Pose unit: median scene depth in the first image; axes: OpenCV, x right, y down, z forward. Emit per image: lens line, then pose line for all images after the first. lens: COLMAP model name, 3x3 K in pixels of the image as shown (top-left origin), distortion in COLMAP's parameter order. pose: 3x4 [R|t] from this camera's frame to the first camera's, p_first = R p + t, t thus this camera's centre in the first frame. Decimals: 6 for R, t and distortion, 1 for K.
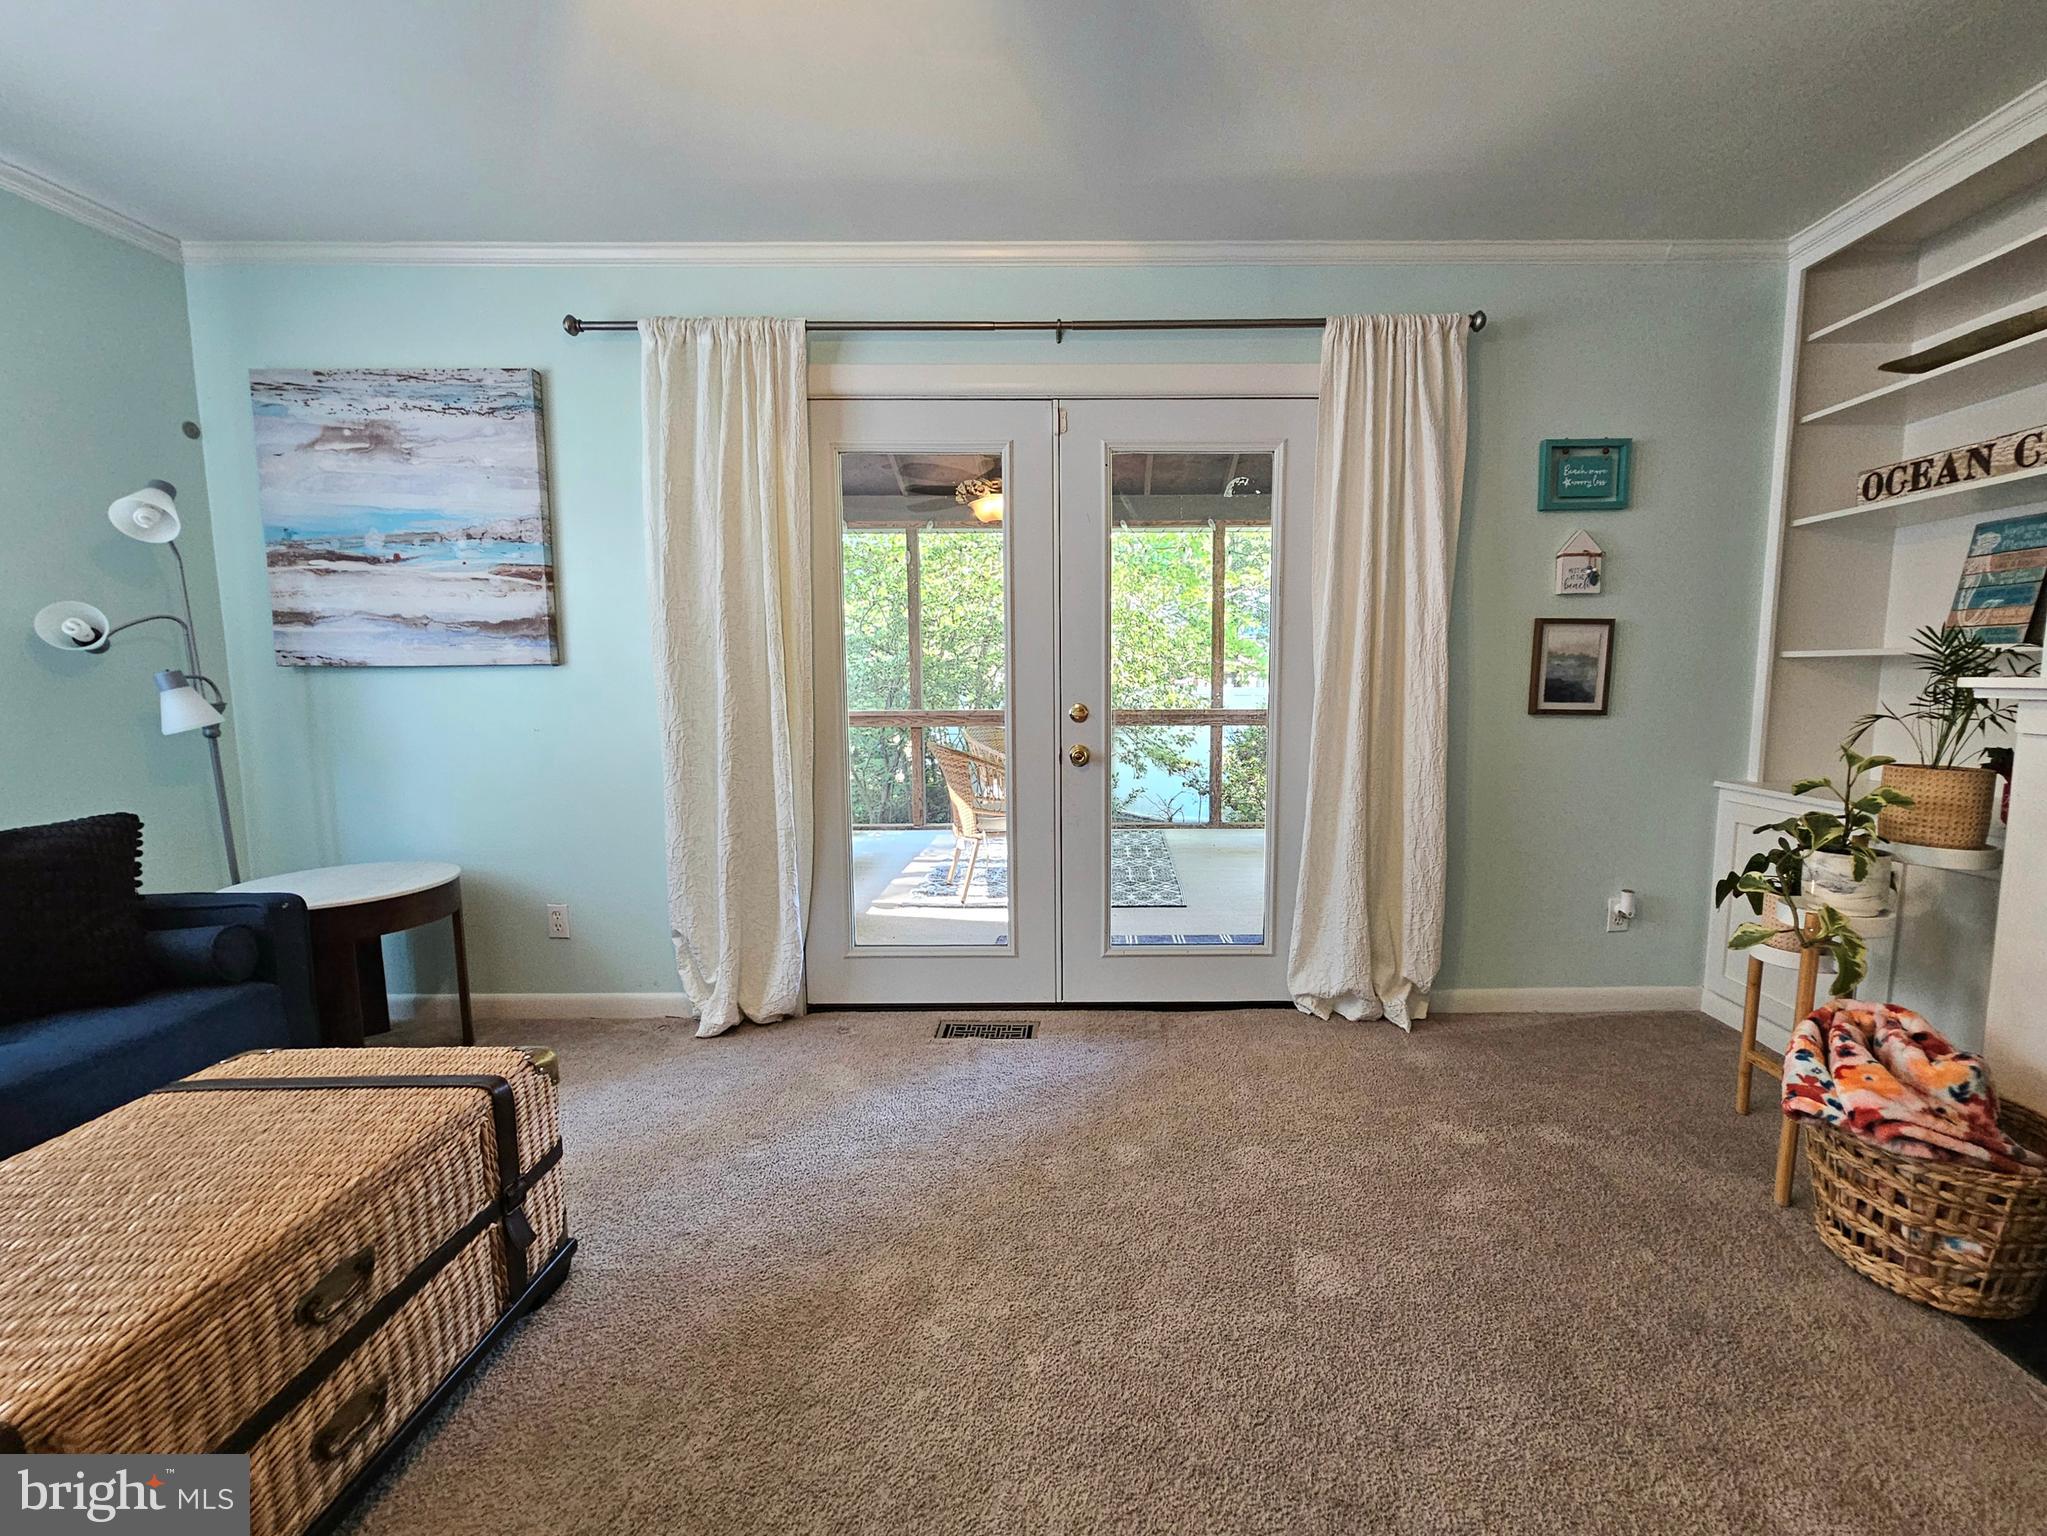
lens RADIAL K [[838.4, 0, 1006.9], [0, 838.4, 779.7], [0, 0, 1]] dist [0.000149, -0.000469]
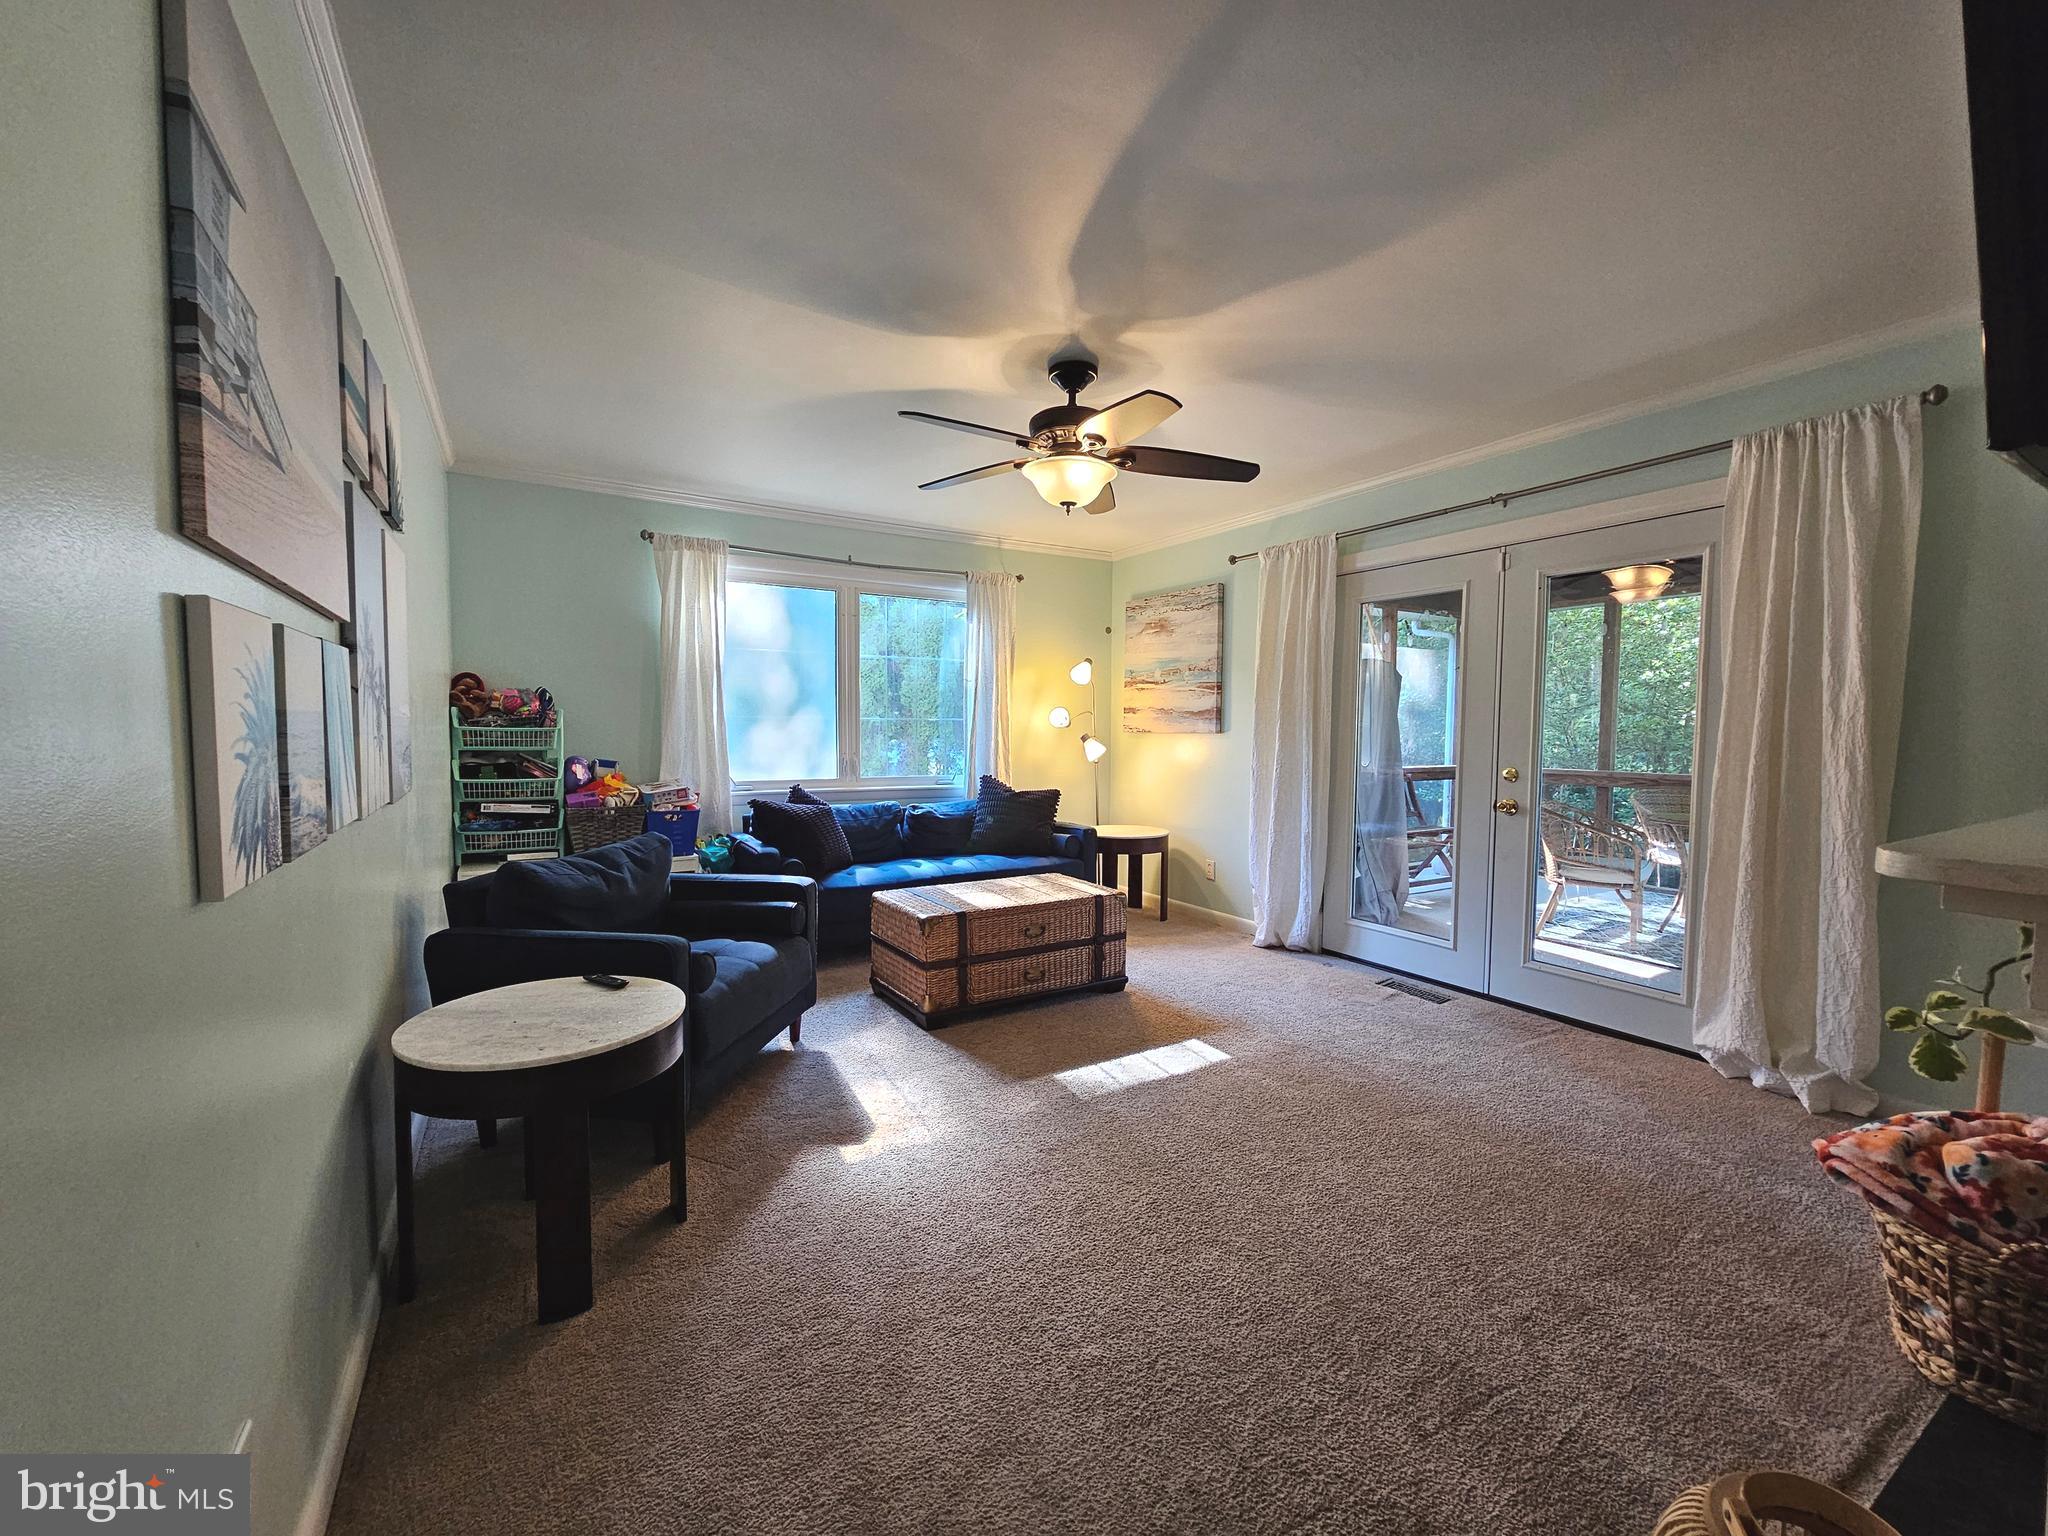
lens RADIAL K [[838.8, 0, 1011.4], [0, 838.8, 777.7], [0, 0, 1]] dist [0.000149, -0.000469]
pose [[0.511331, 0.059833, -0.857298, 0.866992], [-0.105456, 0.994403, 0.006504, -0.000629], [0.852889, 0.087082, 0.514779, -0.370022]]
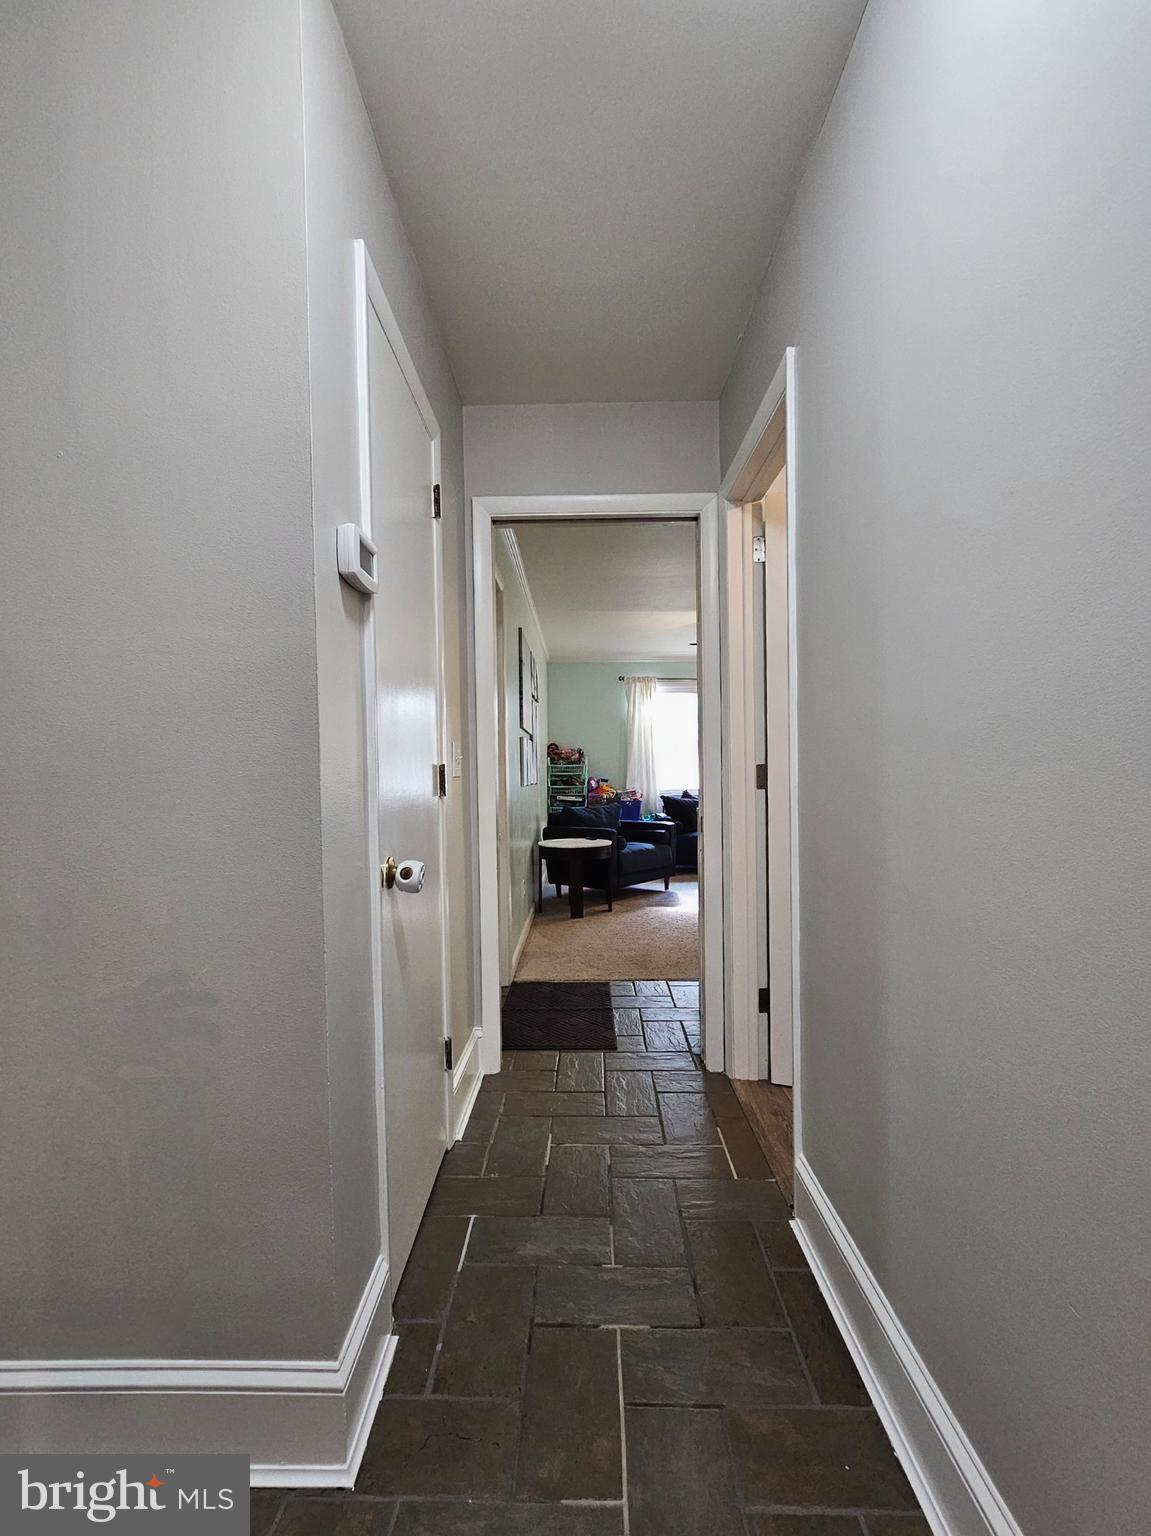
lens RADIAL K [[629.1, 0, 571.8], [0, 629.1, 776.6], [0, 0, 1]] dist [0.000149, -0.000469]
pose [[-0.001934, 0.011863, -0.999928, 1.850047], [-0.095515, 0.995356, 0.011993, 0.029818], [0.995426, 0.095532, -0.000792, -0.346149]]
